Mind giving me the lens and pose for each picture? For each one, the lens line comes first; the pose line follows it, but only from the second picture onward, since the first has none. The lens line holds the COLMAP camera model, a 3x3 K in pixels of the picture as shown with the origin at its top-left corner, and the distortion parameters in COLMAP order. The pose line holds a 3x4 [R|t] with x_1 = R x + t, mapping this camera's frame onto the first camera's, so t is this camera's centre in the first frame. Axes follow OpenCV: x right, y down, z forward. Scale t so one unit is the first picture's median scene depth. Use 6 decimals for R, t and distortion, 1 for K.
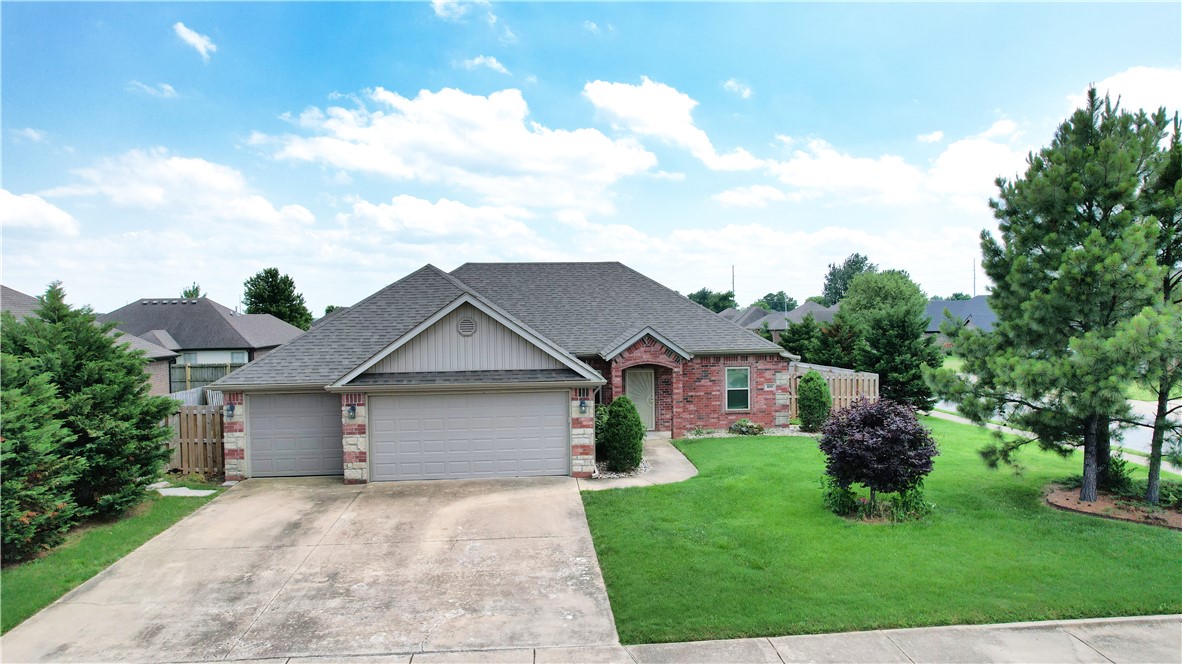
lens RADIAL K [[776.1, 0, 592.3], [0, 776.1, 338.5], [0, 0, 1]] dist [-0.005505, -0.000305]
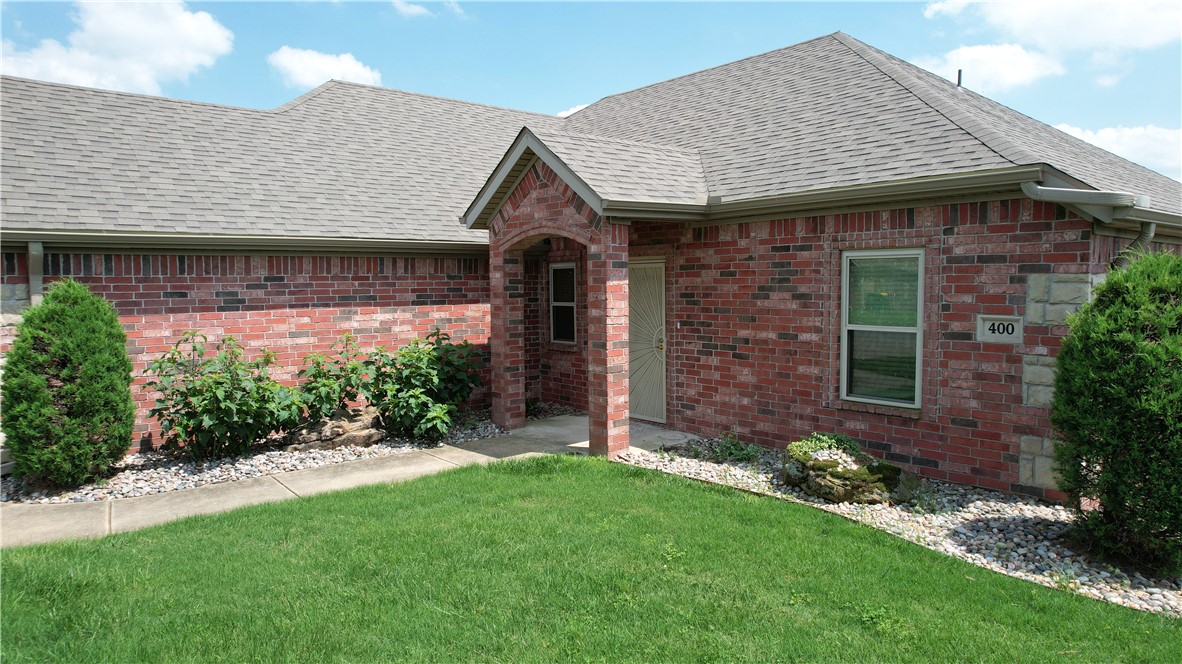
lens RADIAL K [[762.1, 0, 591.0], [0, 762.1, 332.0], [0, 0, 1]] dist [-0.067187, 0.081293]
pose [[0.572016, 0.062277, -0.817875, 0.382983], [-0.027780, 0.998012, 0.056565, 0.058029], [0.819772, -0.009636, 0.572609, 0.819513]]
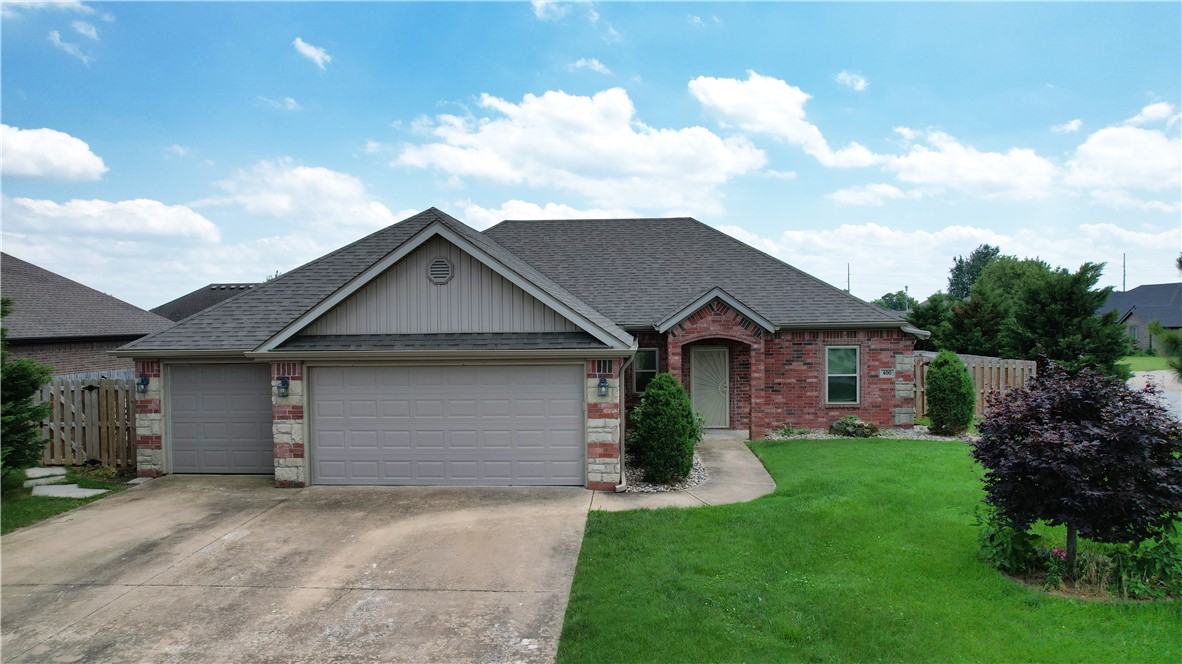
lens RADIAL K [[762.1, 0, 591.0], [0, 762.1, 332.0], [0, 0, 1]] dist [-0.067187, 0.081293]
pose [[0.988890, 0.004081, -0.148594, 0.060831], [-0.006485, 0.999856, -0.015697, 0.039417], [0.148509, 0.016486, 0.988774, 0.263102]]
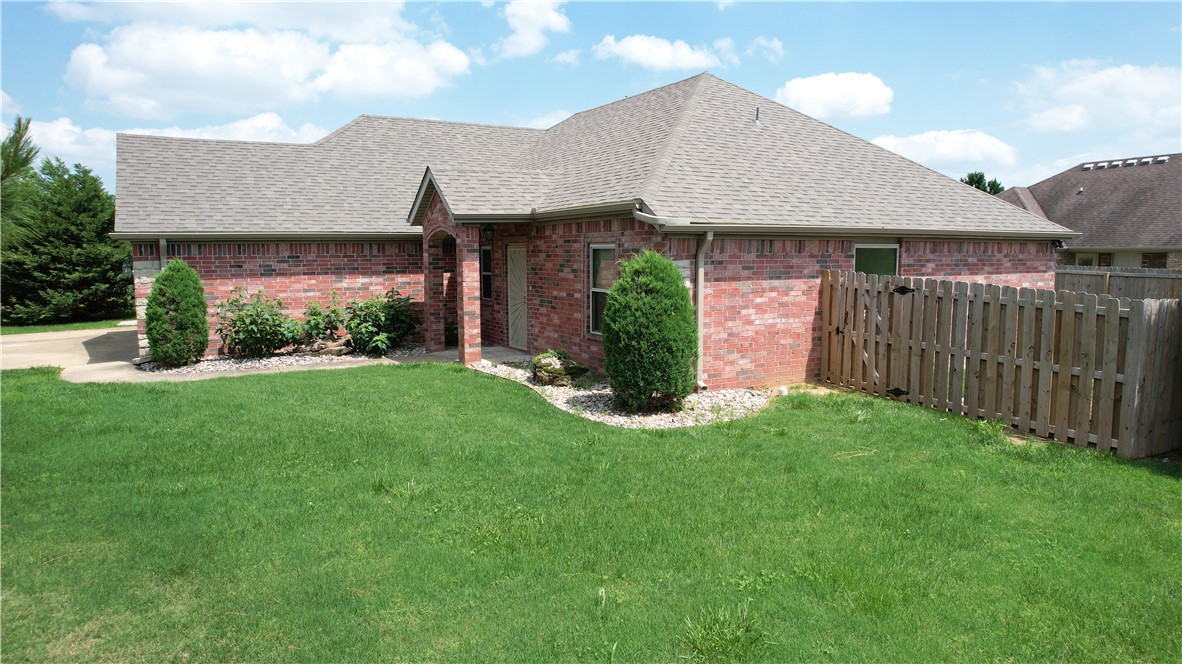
lens RADIAL K [[762.1, 0, 591.0], [0, 762.1, 332.0], [0, 0, 1]] dist [-0.067187, 0.081293]
pose [[0.418421, 0.110667, -0.901486, 0.661625], [-0.033969, 0.993761, 0.106229, 0.044165], [0.907618, -0.013826, 0.419569, 0.864554]]
